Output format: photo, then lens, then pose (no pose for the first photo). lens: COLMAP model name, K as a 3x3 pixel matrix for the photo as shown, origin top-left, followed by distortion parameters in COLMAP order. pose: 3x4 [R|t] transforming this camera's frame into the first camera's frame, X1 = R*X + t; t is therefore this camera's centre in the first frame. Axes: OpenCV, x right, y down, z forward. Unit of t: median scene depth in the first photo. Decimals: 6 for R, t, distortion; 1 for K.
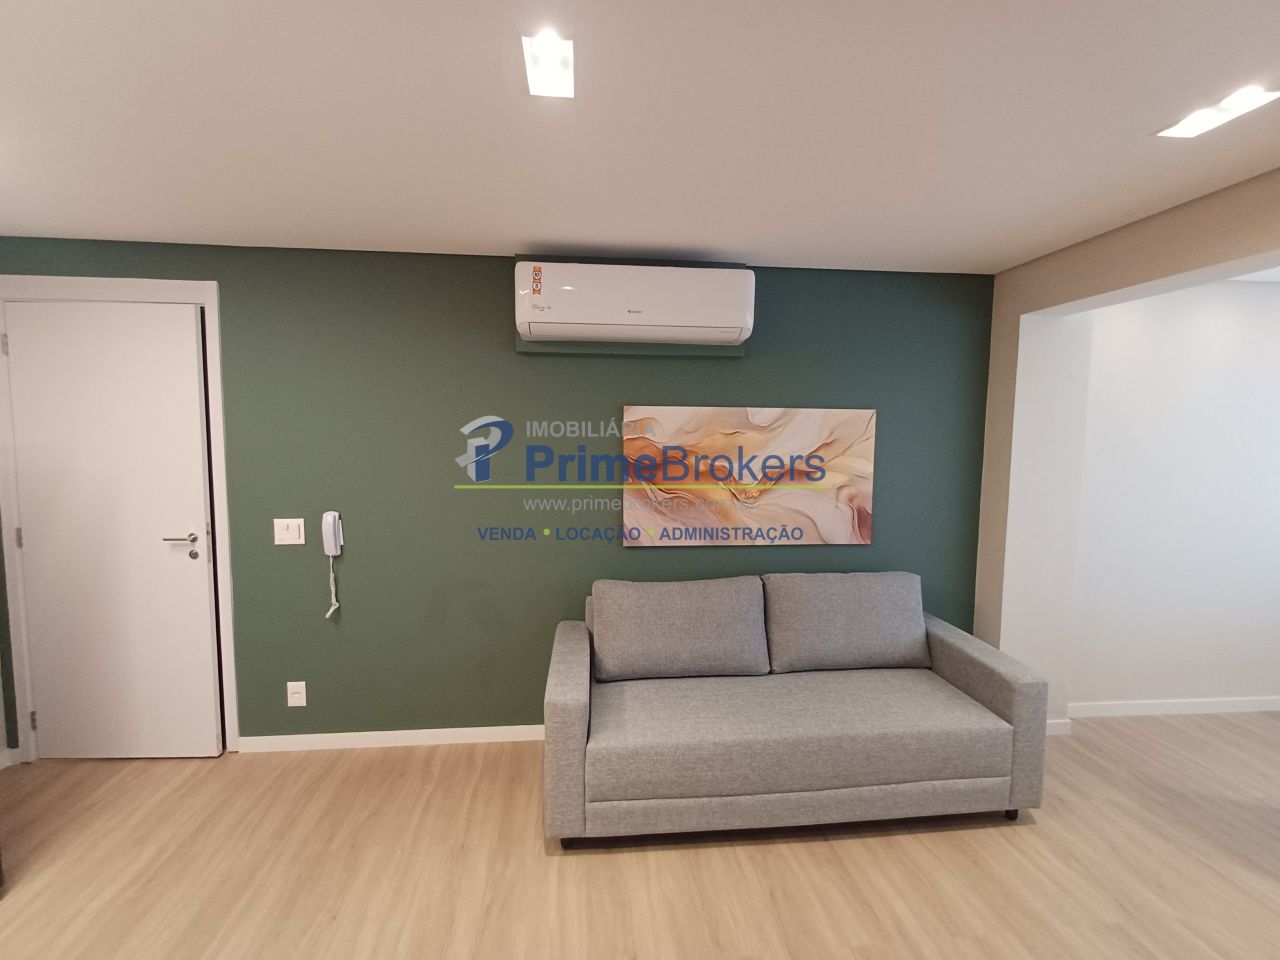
lens RADIAL K [[582.8, 0, 640.0], [0, 582.8, 480.0], [0, 0, 1]] dist [-0.000026, -0.000356]
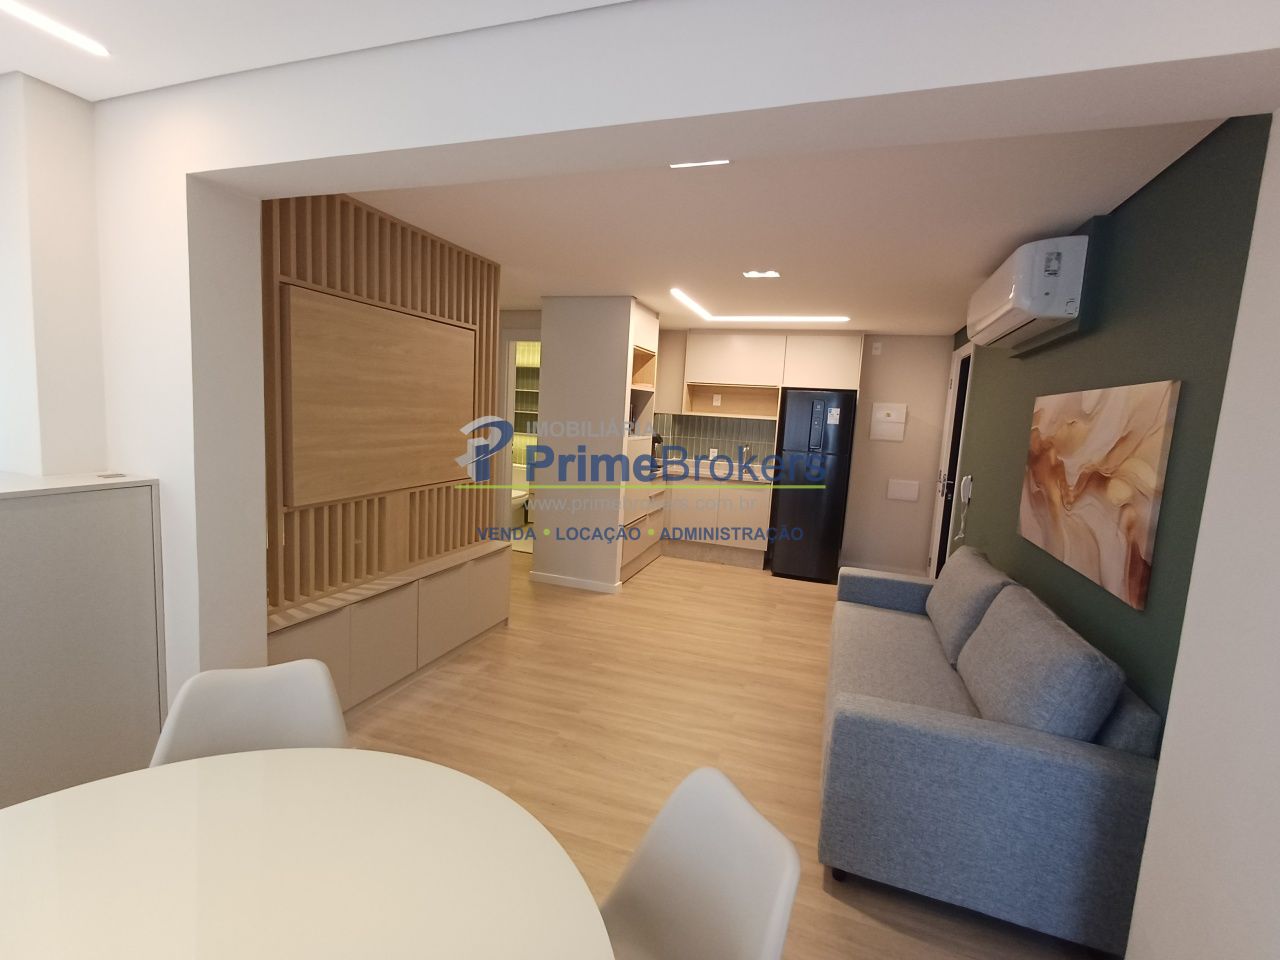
lens RADIAL K [[582.8, 0, 640.0], [0, 582.8, 480.0], [0, 0, 1]] dist [-0.000026, -0.000356]
pose [[-0.423245, 0.078160, -0.902638, 1.162176], [-0.135495, 0.979607, 0.148359, -0.038754], [0.895826, 0.185095, -0.404023, 0.789524]]
